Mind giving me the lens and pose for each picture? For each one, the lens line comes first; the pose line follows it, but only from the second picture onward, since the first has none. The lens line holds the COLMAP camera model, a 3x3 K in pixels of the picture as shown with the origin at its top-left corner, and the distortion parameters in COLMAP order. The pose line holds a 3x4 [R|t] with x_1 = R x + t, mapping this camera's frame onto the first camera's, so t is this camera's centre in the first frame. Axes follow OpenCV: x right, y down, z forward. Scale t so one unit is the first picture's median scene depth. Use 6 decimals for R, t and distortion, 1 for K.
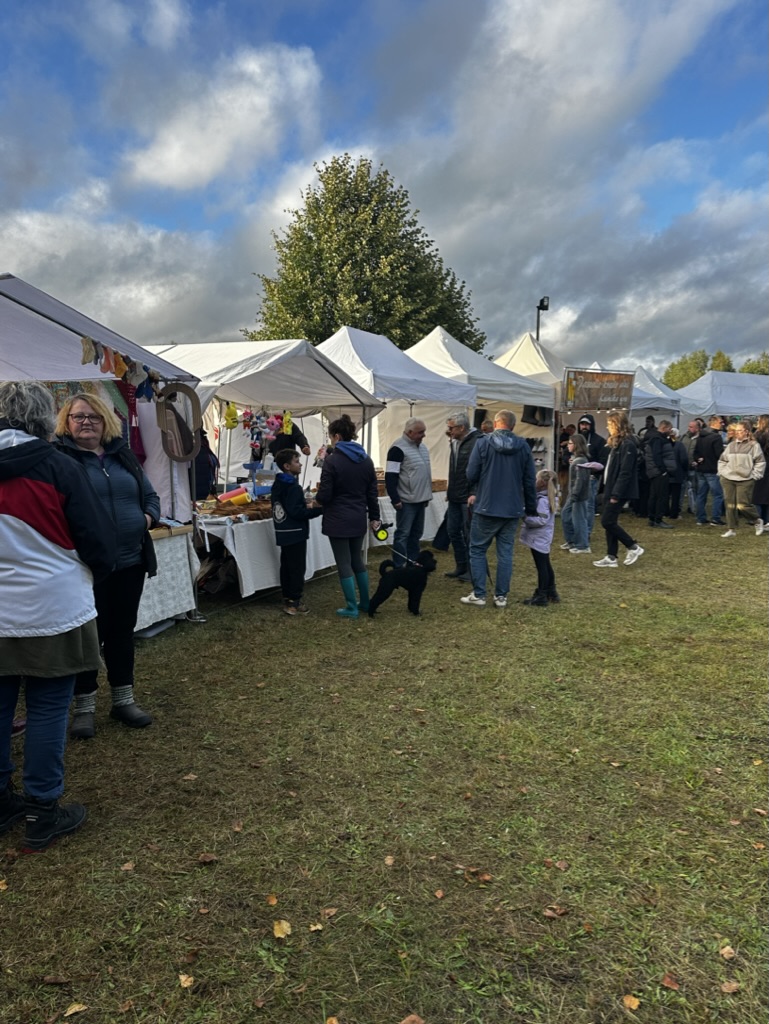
lens RADIAL K [[764.3, 0, 384.5], [0, 764.3, 512.0], [0, 0, 1]] dist [0.089103, 0.000755]
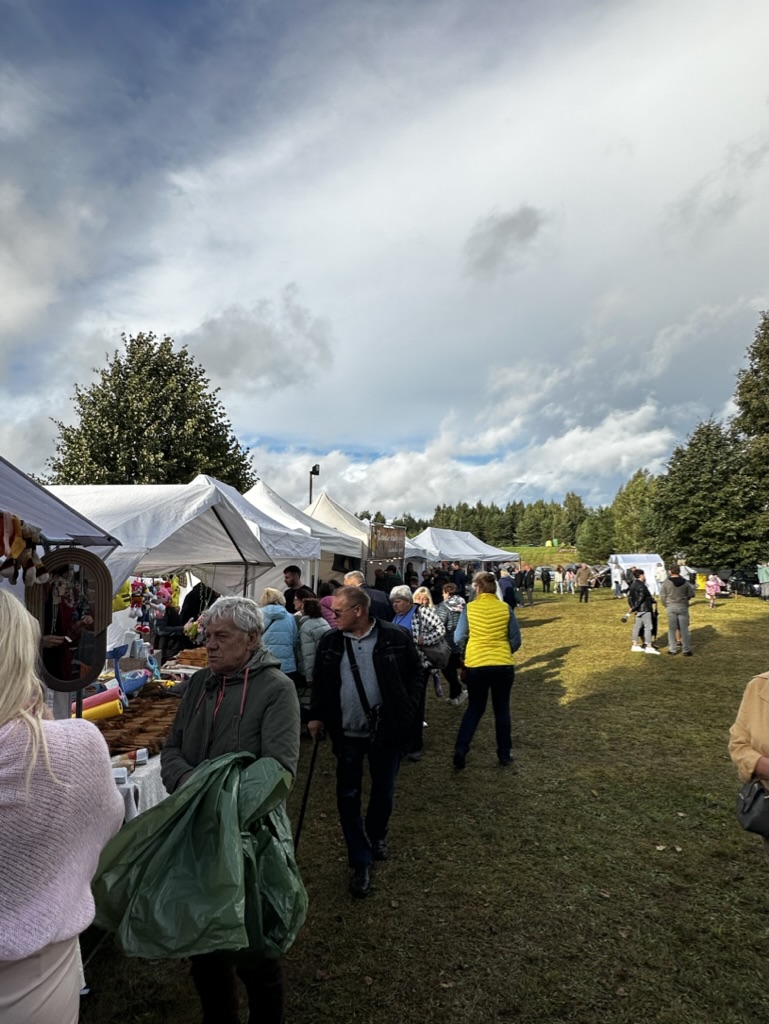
lens RADIAL K [[590.0, 0, 384.5], [0, 590.0, 512.0], [0, 0, 1]] dist [-0.001420, -0.000167]
pose [[0.921851, 0.035219, 0.385942, -0.083805], [0.040819, 0.981499, -0.187066, -0.039271], [-0.385390, 0.188200, 0.903358, 0.198669]]
